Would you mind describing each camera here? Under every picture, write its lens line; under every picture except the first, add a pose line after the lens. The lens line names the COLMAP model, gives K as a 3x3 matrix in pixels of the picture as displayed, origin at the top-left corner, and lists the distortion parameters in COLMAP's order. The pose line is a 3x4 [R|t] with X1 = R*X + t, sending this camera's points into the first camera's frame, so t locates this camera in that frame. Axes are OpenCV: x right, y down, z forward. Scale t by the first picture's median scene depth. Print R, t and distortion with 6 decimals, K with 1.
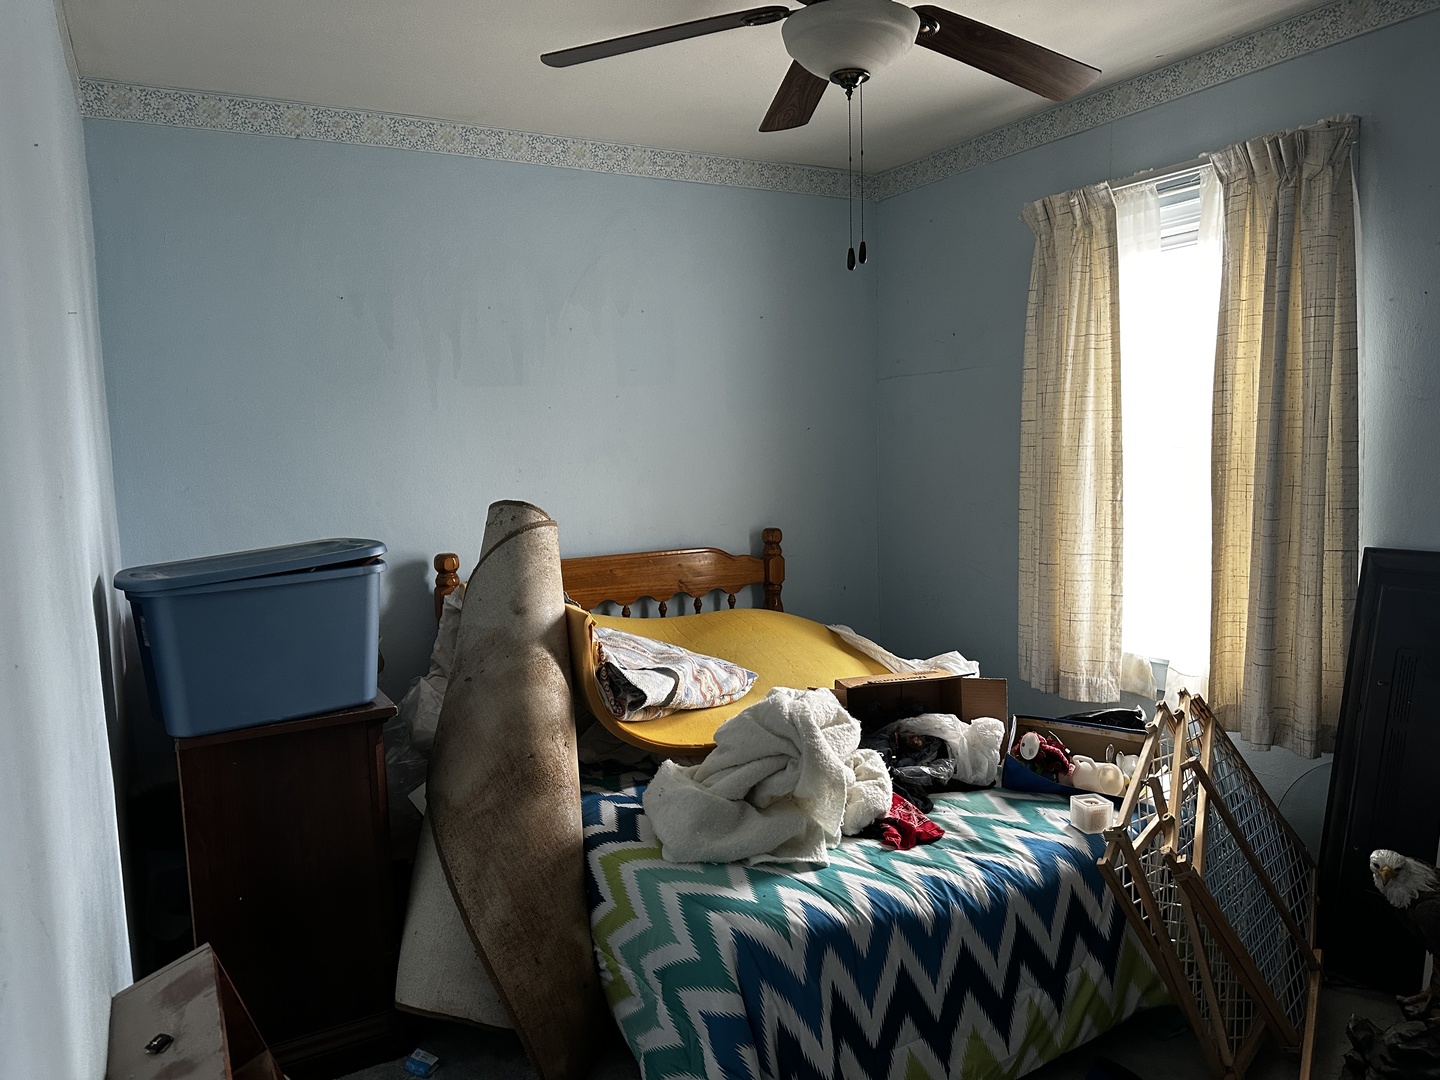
lens RADIAL K [[1016.7, 0, 716.5], [0, 1016.7, 526.0], [0, 0, 1]] dist [0.091136, -0.104574]
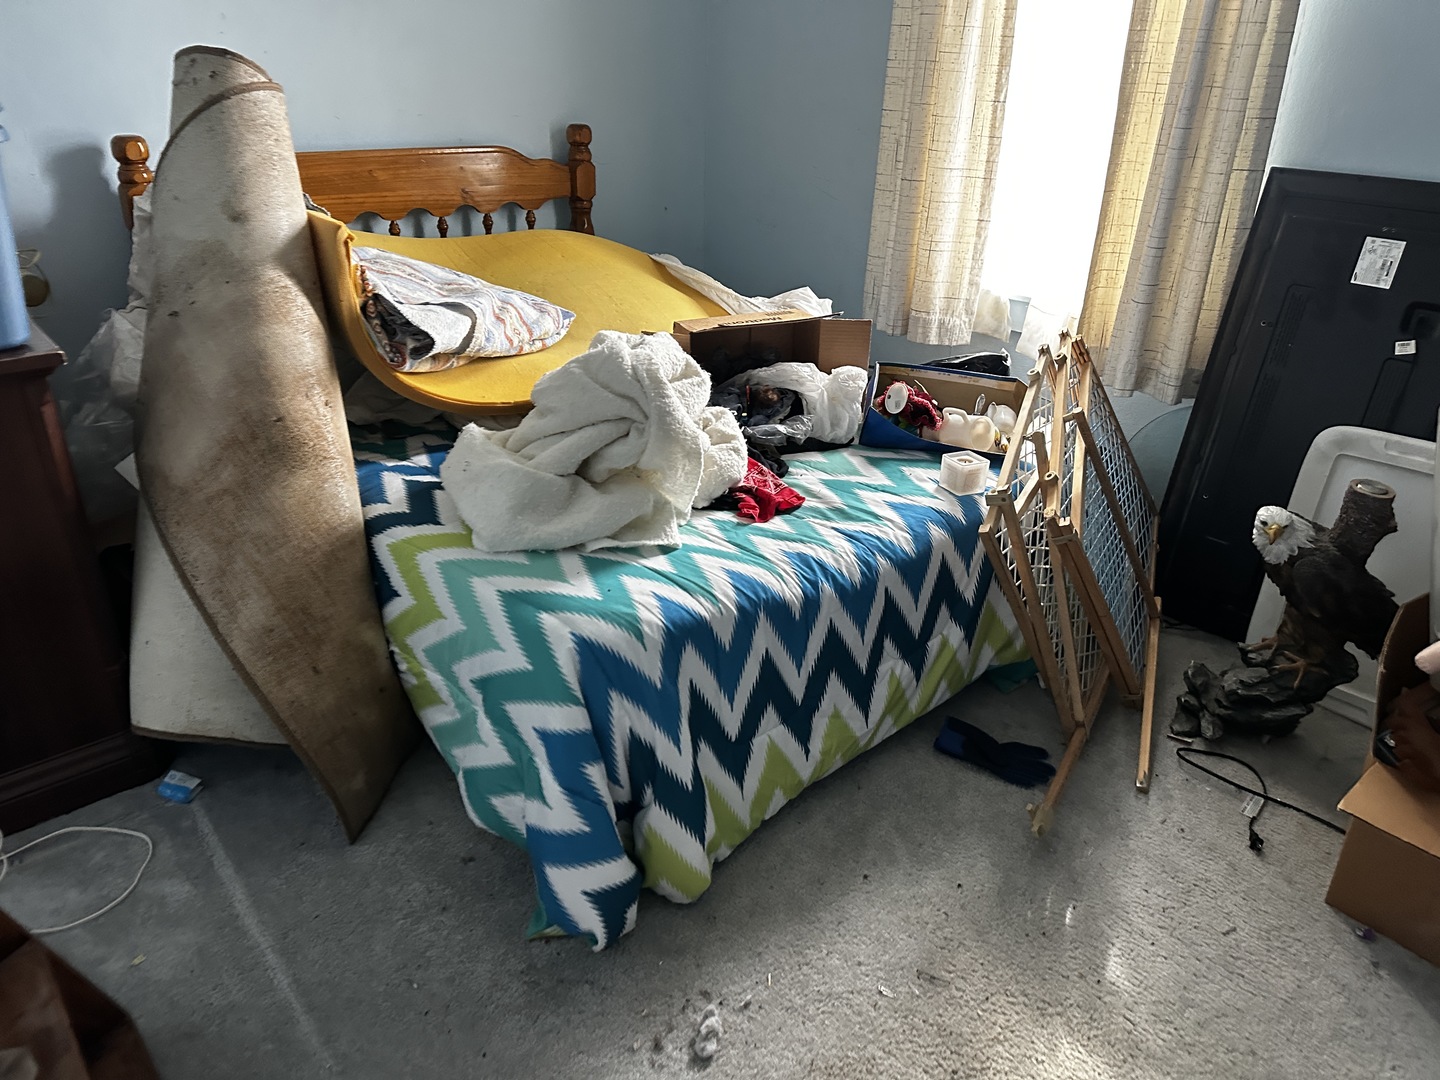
lens RADIAL K [[1016.7, 0, 716.5], [0, 1016.7, 526.0], [0, 0, 1]] dist [0.091136, -0.104574]
pose [[0.976853, -0.036420, 0.210789, -0.031702], [-0.038551, 0.939291, 0.340950, 0.029204], [-0.210409, -0.341184, 0.916145, 0.219822]]
